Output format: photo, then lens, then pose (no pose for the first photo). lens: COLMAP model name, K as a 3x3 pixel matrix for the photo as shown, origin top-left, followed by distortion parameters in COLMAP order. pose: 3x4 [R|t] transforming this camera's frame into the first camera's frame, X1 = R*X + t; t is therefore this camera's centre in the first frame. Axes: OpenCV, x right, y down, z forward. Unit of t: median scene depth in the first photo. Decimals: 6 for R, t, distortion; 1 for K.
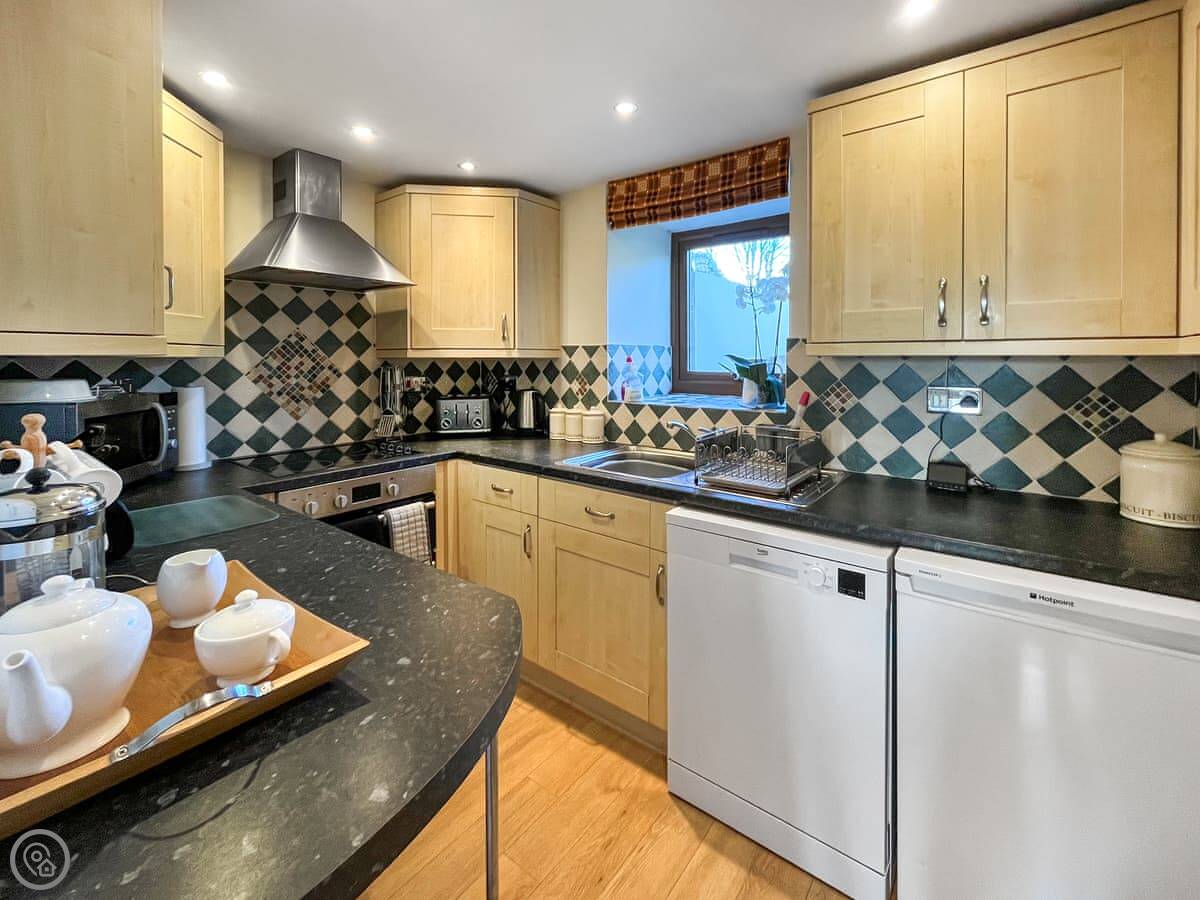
lens RADIAL K [[518.5, 0, 600.0], [0, 518.5, 450.0], [0, 0, 1]] dist [0.000114, -0.000030]
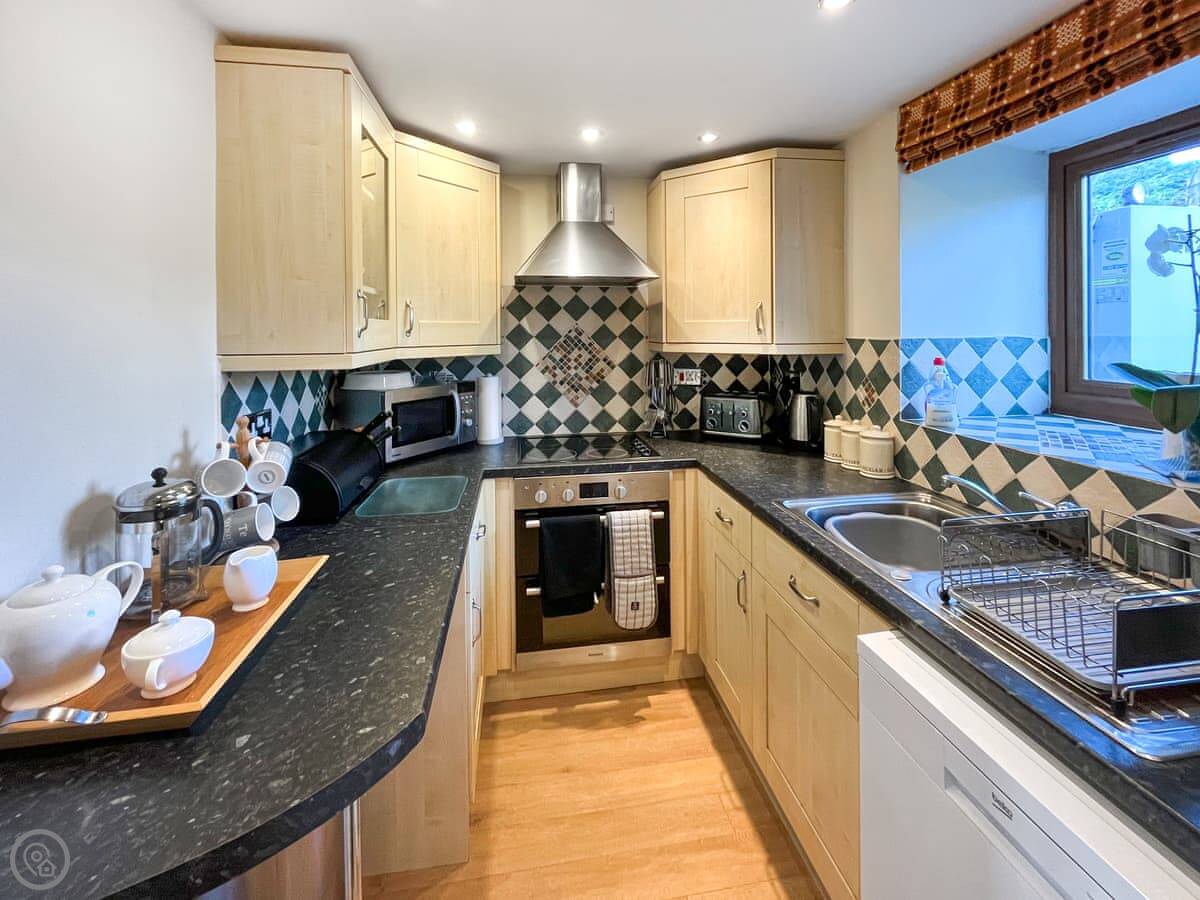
lens RADIAL K [[537.2, 0, 600.6], [0, 537.2, 396.1], [0, 0, 1]] dist [-0.000594, -0.000181]
pose [[0.727102, 0.075652, -0.682349, 0.221612], [-0.108225, 0.994113, -0.005105, -0.084131], [0.677946, 0.077559, 0.731009, 0.225978]]
